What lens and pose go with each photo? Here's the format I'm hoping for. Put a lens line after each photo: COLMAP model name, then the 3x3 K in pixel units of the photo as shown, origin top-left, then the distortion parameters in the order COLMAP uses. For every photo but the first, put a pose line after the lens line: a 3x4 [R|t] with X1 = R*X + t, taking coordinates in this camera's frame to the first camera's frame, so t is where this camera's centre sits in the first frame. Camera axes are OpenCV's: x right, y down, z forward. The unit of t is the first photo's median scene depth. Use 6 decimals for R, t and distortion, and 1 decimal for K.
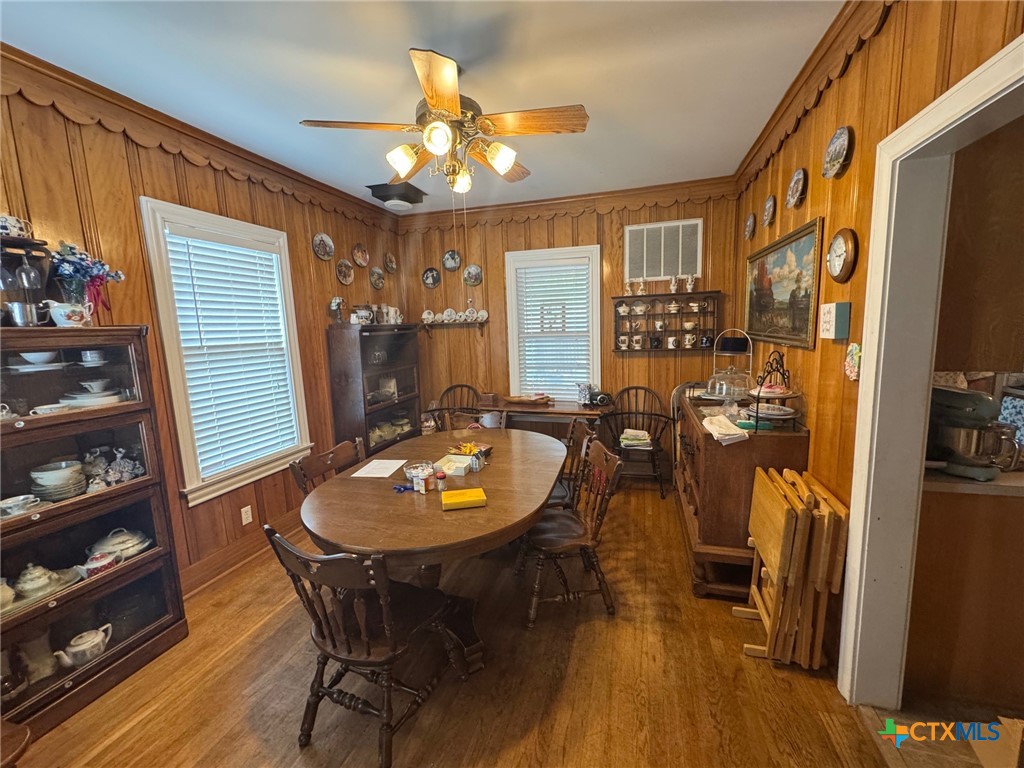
lens RADIAL K [[411.2, 0, 514.9], [0, 411.2, 384.6], [0, 0, 1]] dist [-0.002273, -0.000366]
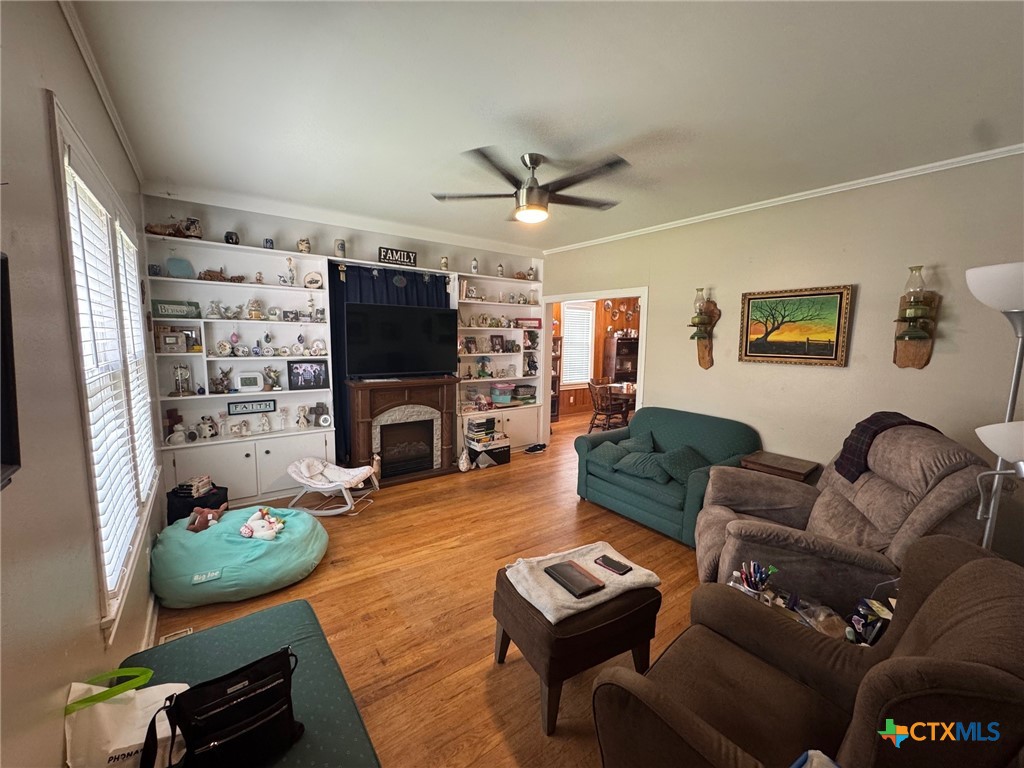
lens RADIAL K [[411.2, 0, 511.6], [0, 411.2, 383.8], [0, 0, 1]] dist [-0.002273, -0.000366]
pose [[0.801912, 0.116820, -0.585910, 0.568701], [-0.126313, 0.991679, 0.024845, 0.143686], [0.583938, 0.054085, 0.809995, -1.302687]]
